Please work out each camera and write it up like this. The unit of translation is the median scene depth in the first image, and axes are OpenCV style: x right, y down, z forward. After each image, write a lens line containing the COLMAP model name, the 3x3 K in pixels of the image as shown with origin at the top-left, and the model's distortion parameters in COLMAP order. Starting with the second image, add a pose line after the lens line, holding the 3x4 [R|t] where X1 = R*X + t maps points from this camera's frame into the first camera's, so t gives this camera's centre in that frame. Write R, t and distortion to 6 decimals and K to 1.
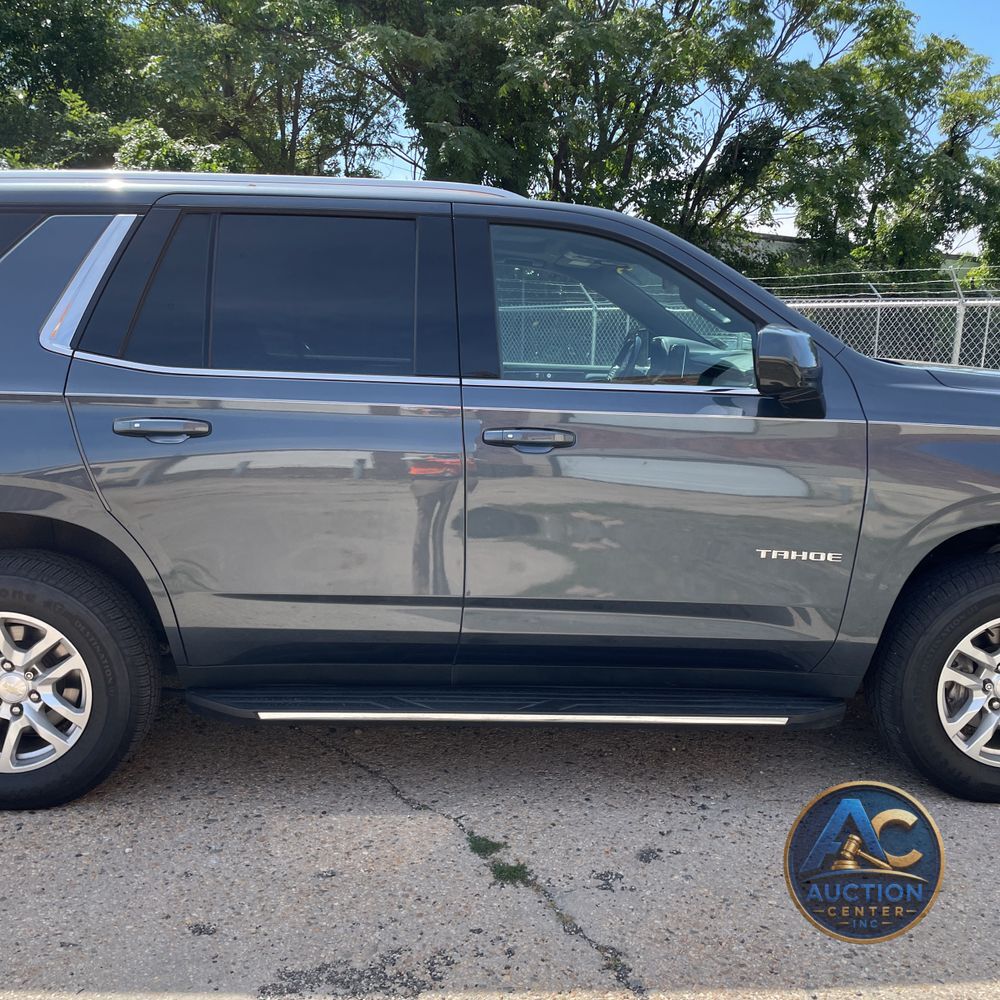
lens RADIAL K [[1009.0, 0, 506.6], [0, 1009.0, 507.4], [0, 0, 1]] dist [0.079543, -0.103122]
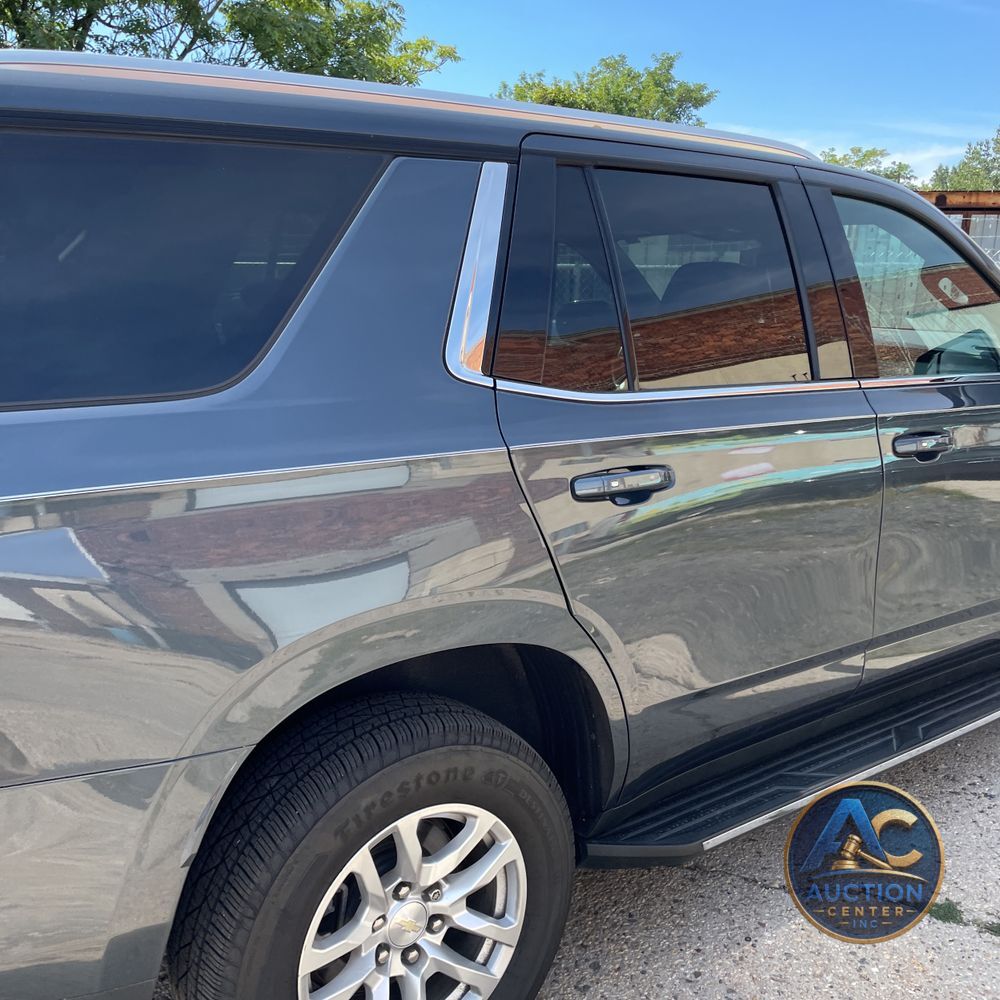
lens RADIAL K [[1009.0, 0, 506.6], [0, 1009.0, 507.4], [0, 0, 1]] dist [0.079543, -0.103122]
pose [[0.822236, -0.129601, 0.554195, -0.114662], [0.102604, 0.991529, 0.079644, -0.018196], [-0.559822, -0.008623, 0.828568, 0.069739]]
